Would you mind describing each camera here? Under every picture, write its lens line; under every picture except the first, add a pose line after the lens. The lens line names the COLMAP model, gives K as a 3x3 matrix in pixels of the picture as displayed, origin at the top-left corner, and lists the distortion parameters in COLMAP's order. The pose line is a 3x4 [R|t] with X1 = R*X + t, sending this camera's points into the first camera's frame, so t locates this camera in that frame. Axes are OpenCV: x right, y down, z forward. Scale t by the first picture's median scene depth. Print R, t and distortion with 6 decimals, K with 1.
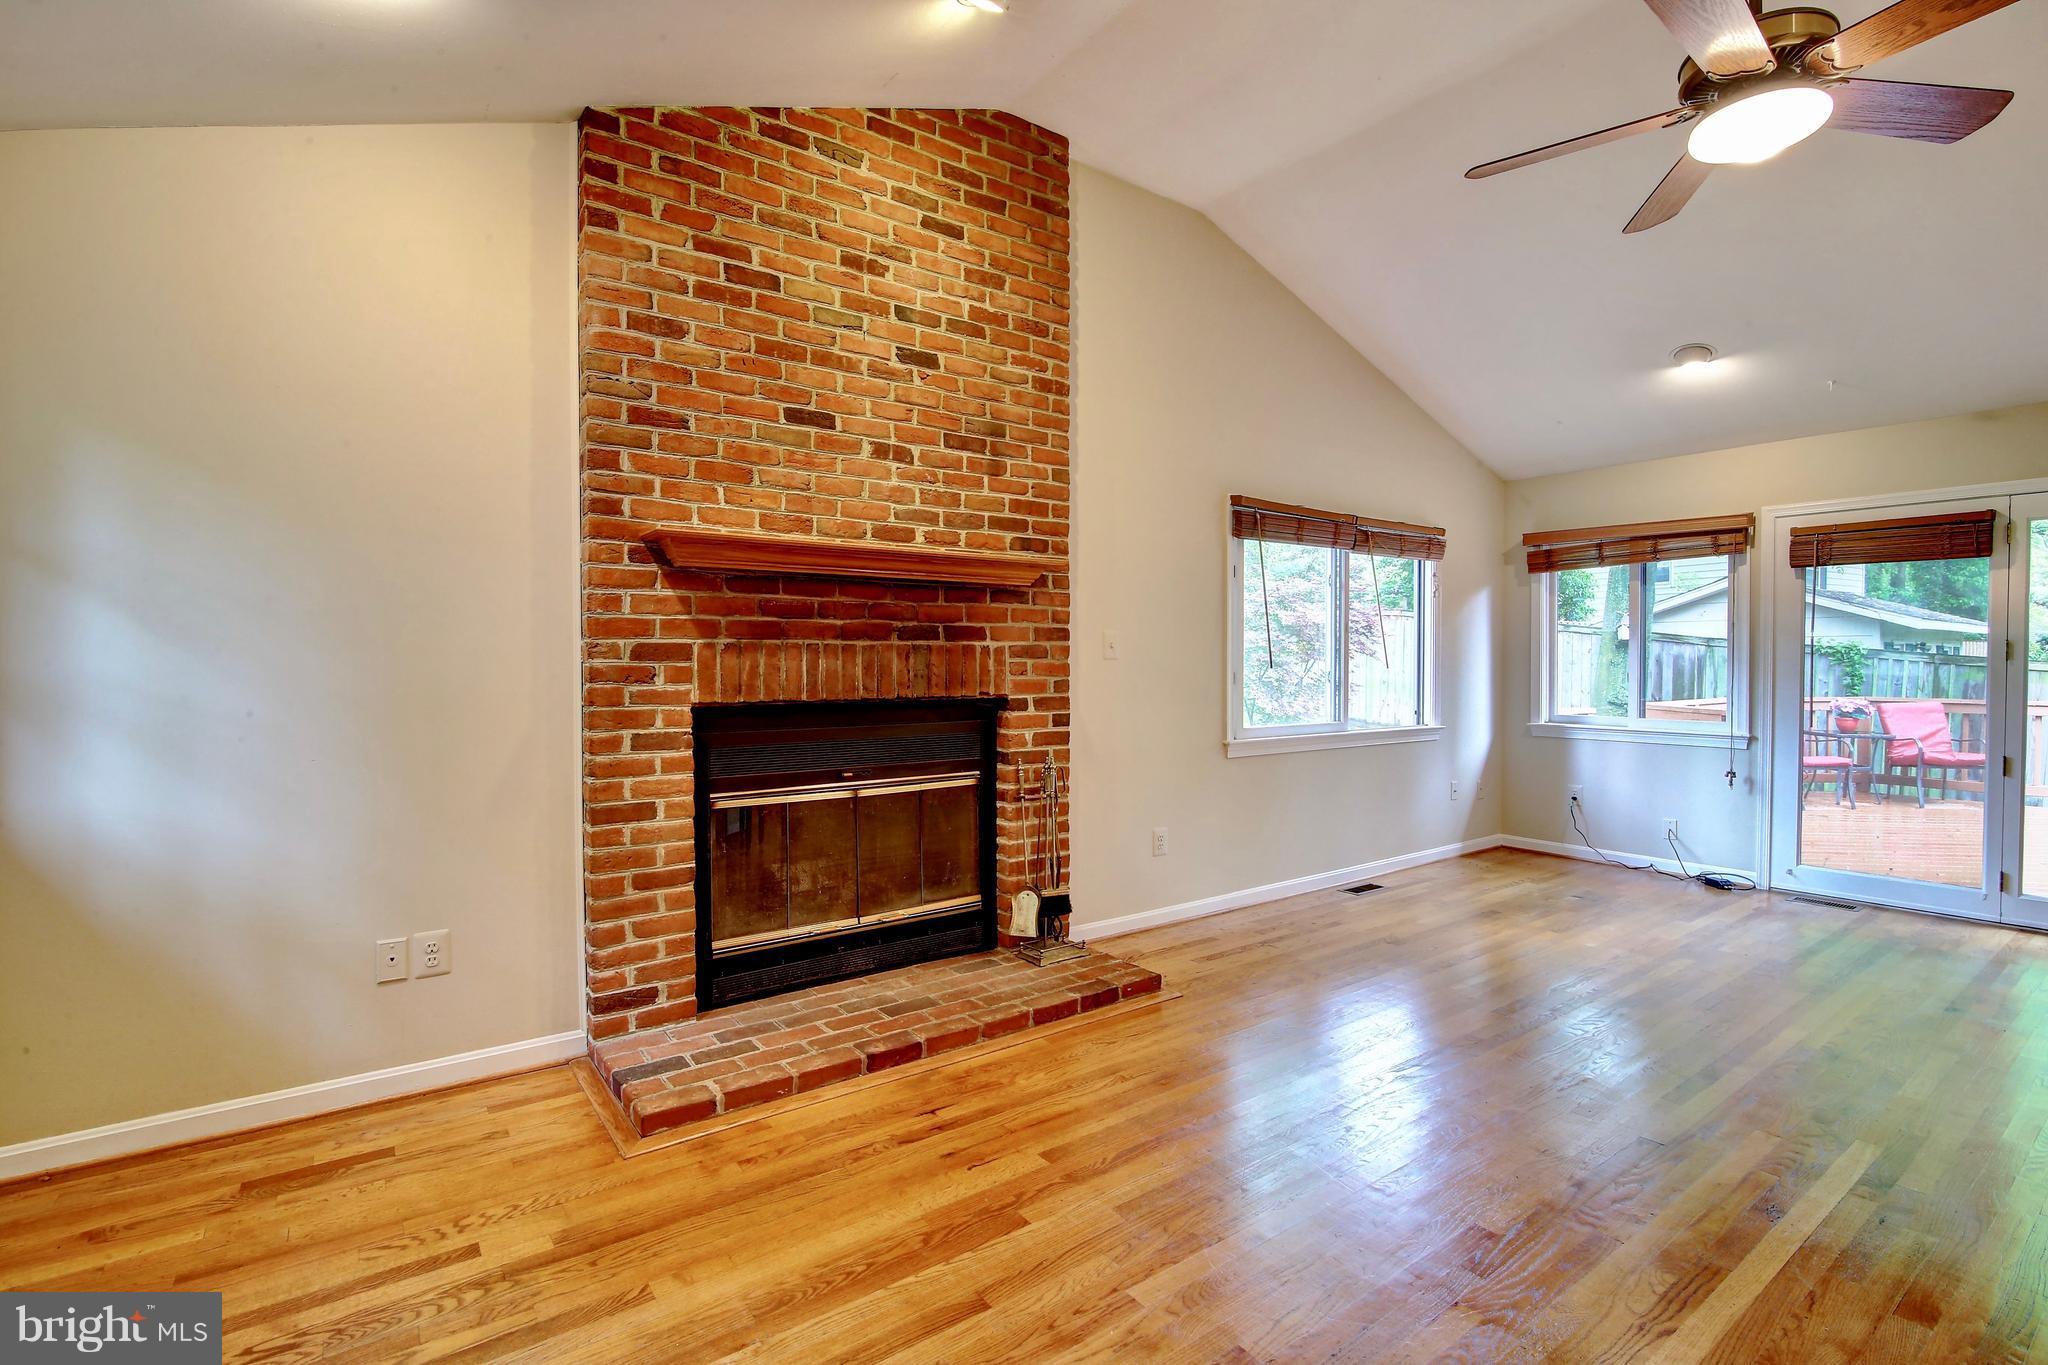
lens RADIAL K [[939.4, 0, 1026.9], [0, 939.4, 680.2], [0, 0, 1]] dist [-0.019910, 0.001768]
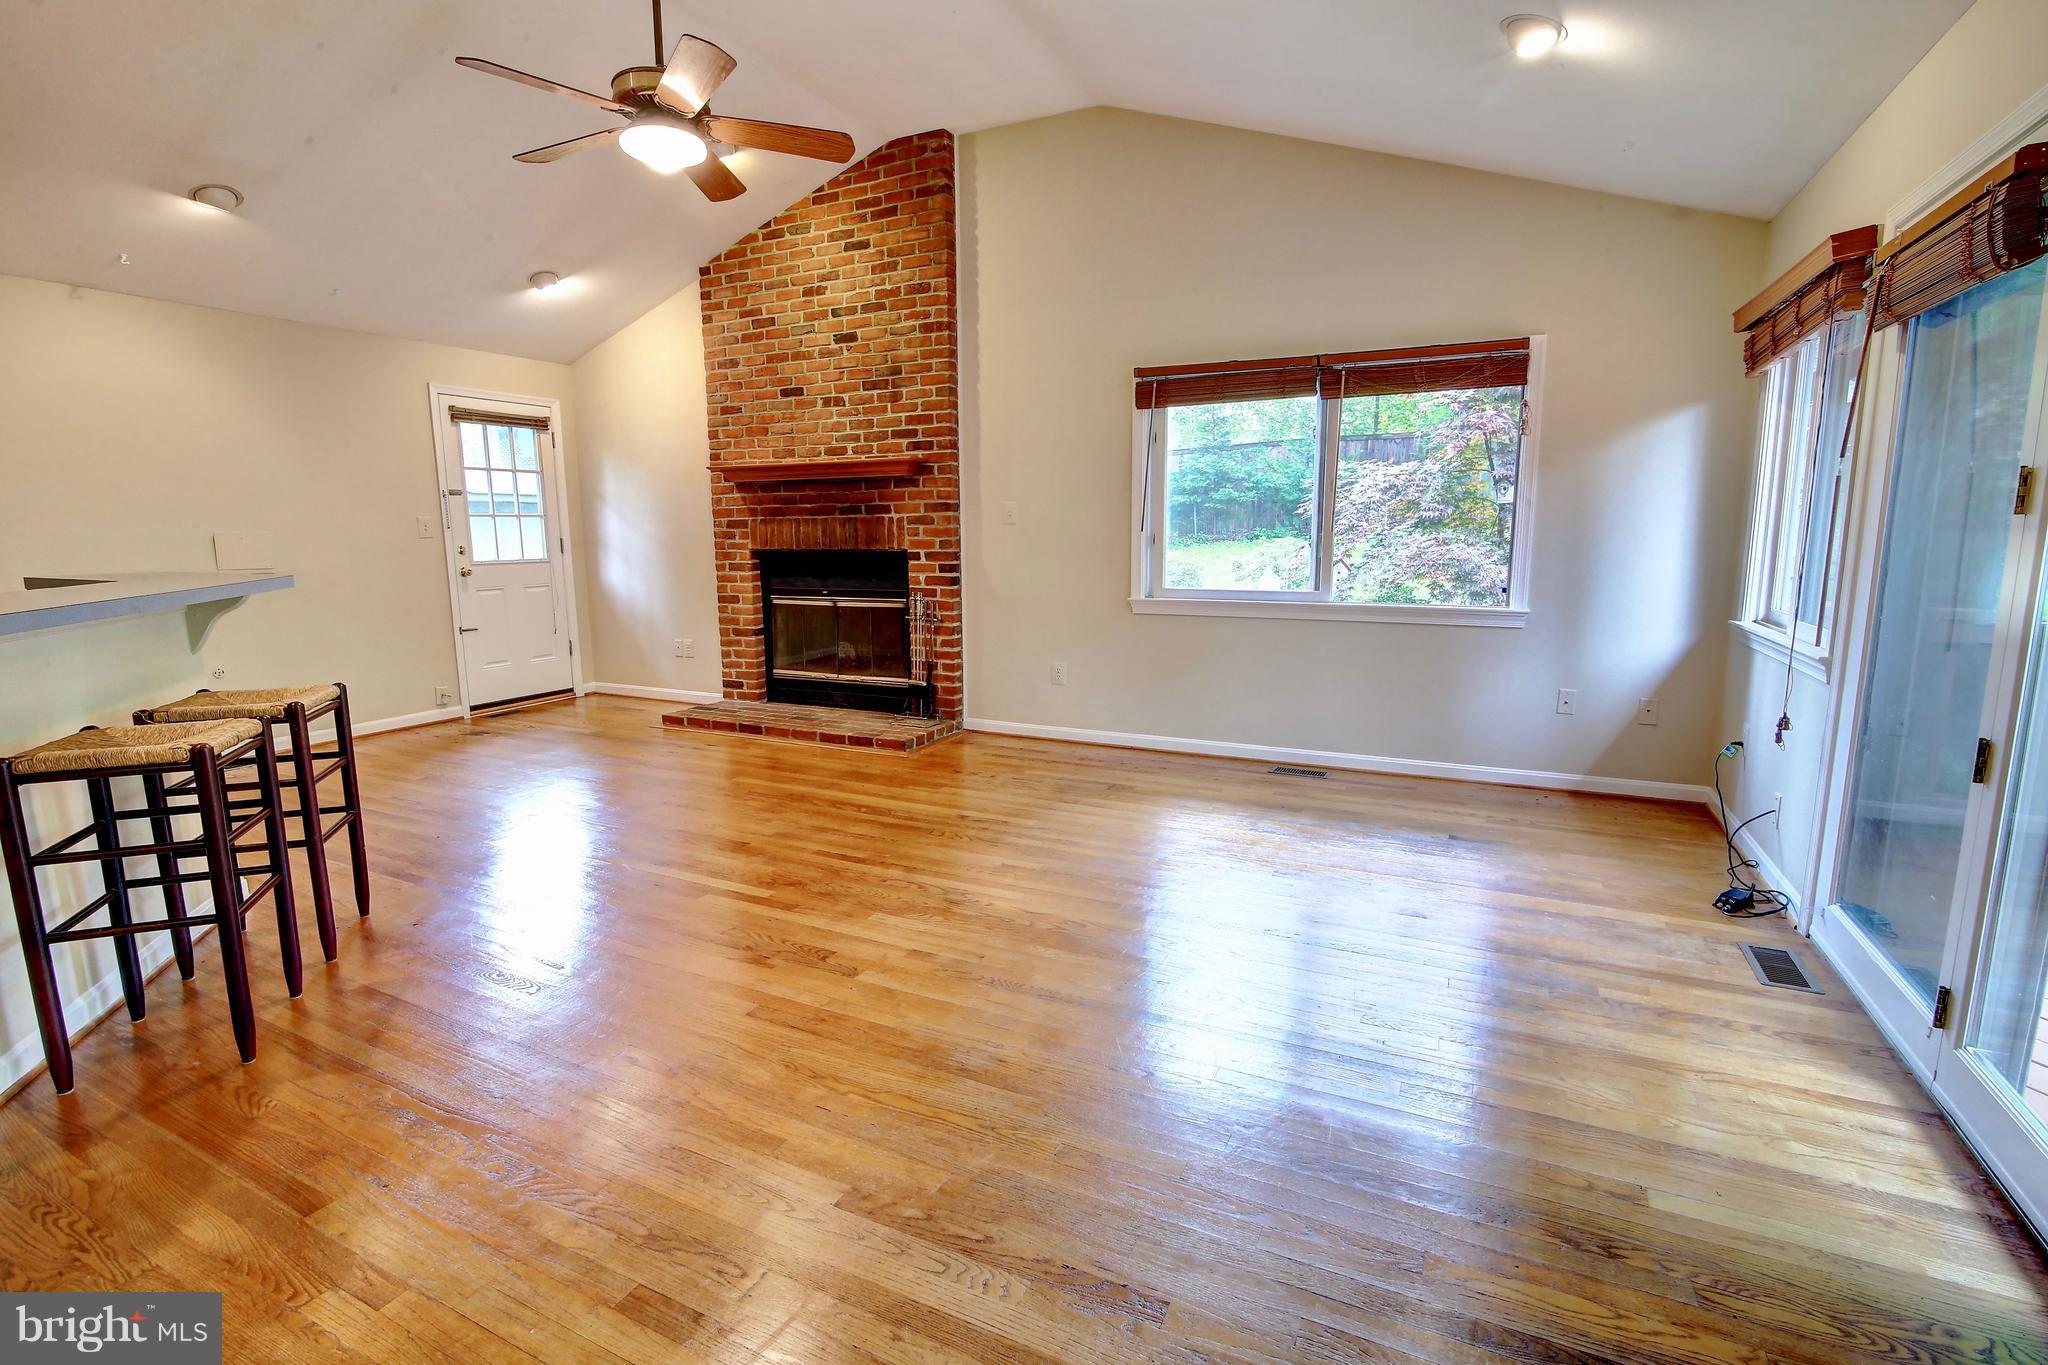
lens RADIAL K [[939.4, 0, 1022.1], [0, 939.4, 681.7], [0, 0, 1]] dist [-0.019910, 0.001768]
pose [[0.463112, 0.140143, -0.875150, 1.464730], [-0.010849, 0.988242, 0.152513, -0.006711], [0.886233, -0.061136, 0.459187, 0.473243]]
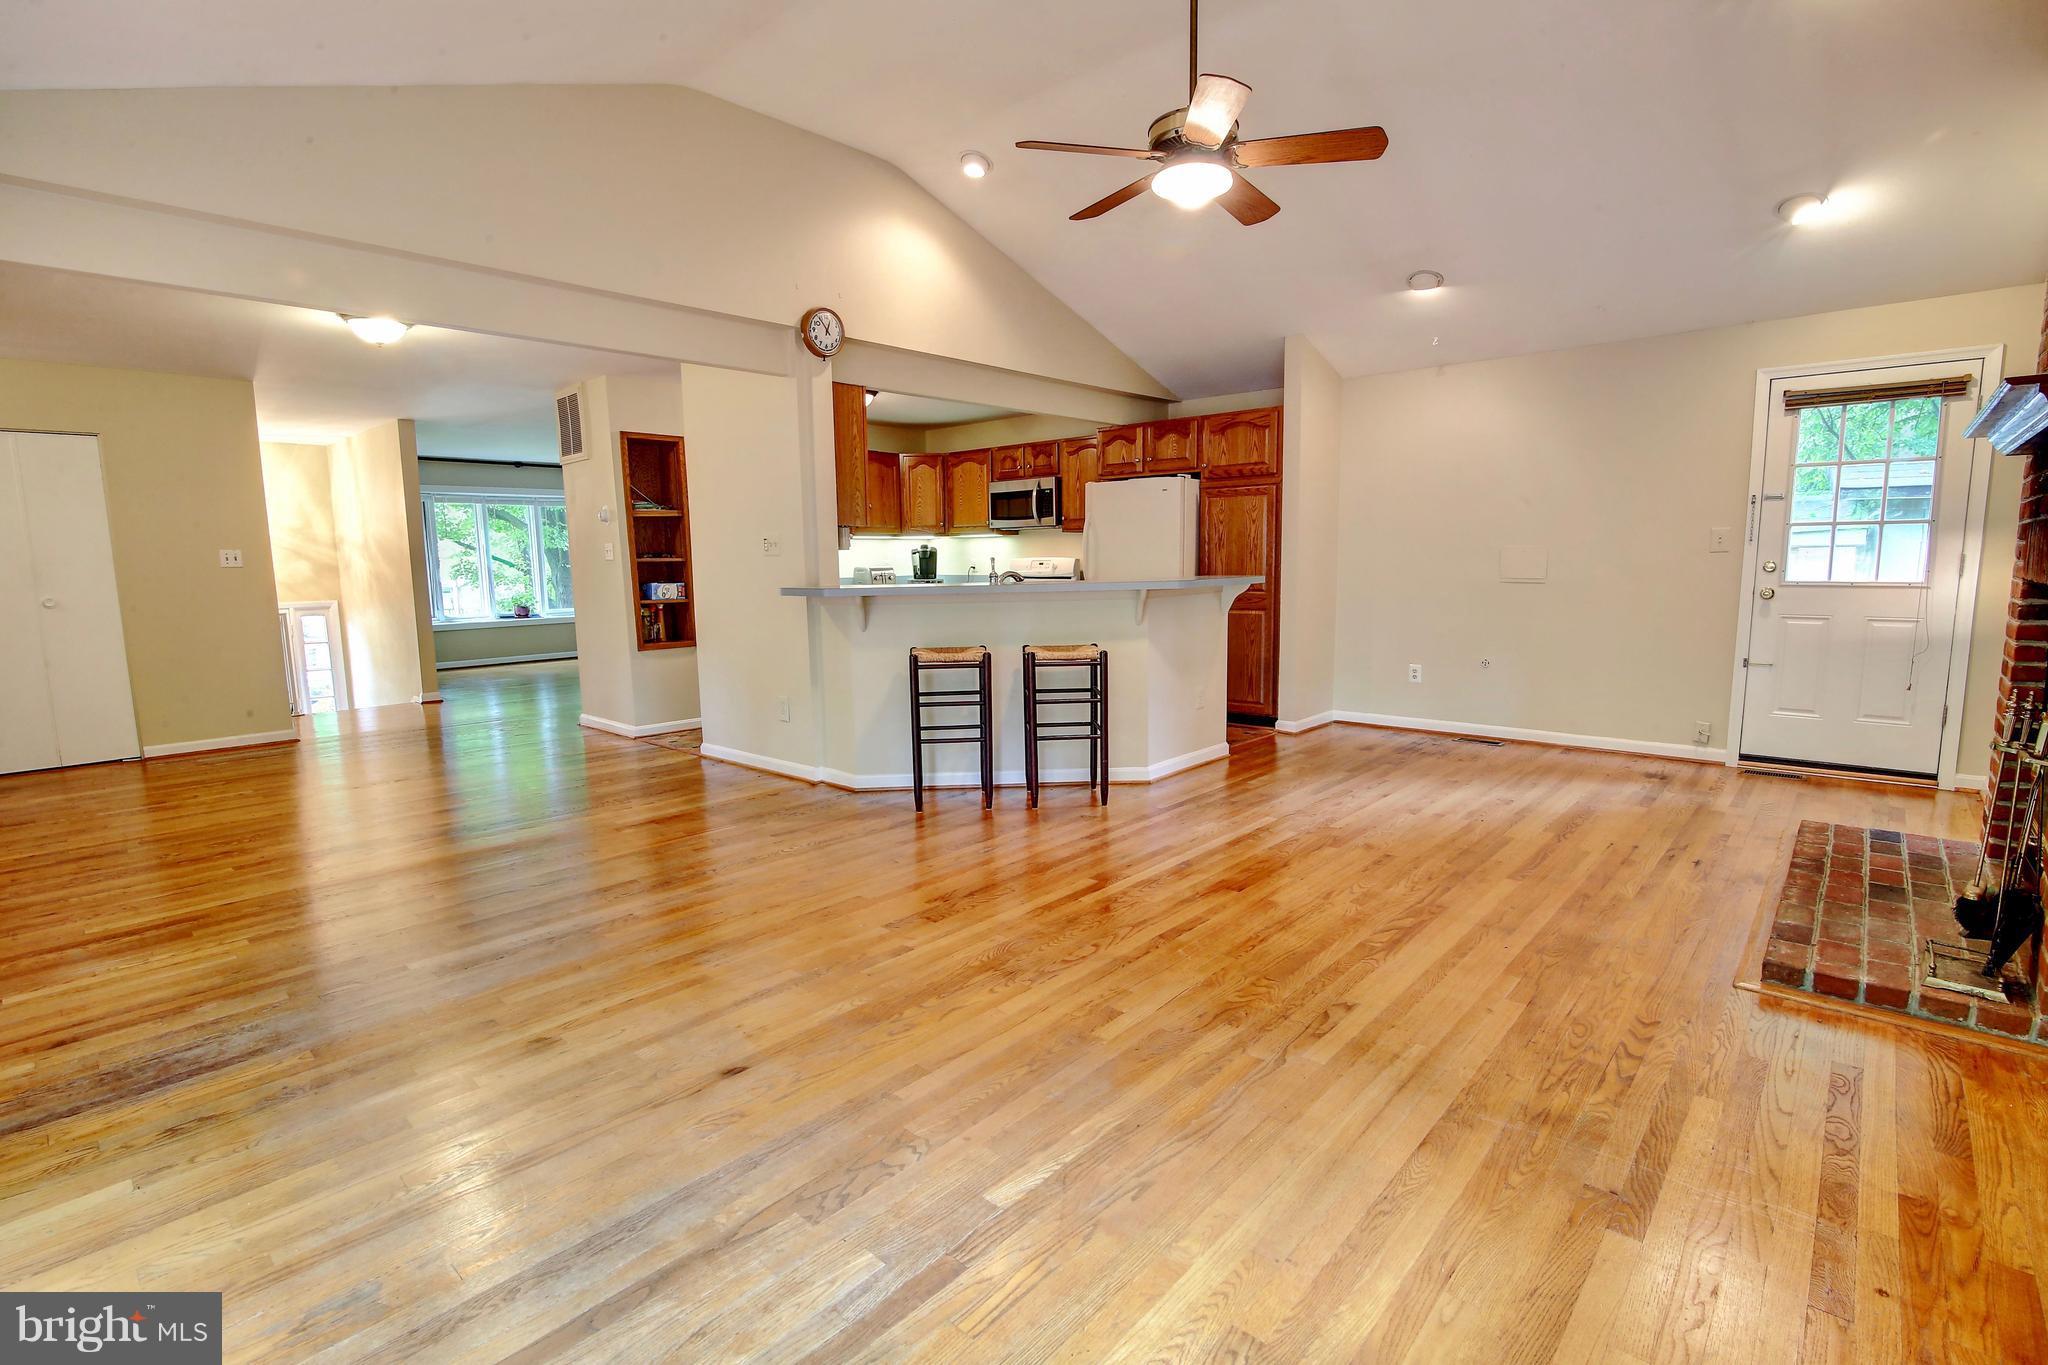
lens RADIAL K [[939.4, 0, 1024.4], [0, 939.4, 678.5], [0, 0, 1]] dist [-0.019910, 0.001768]
pose [[-0.979561, 0.039159, -0.197298, 0.831747], [0.010054, 0.989173, 0.146412, -0.022711], [0.200895, 0.141436, -0.969349, 1.520825]]
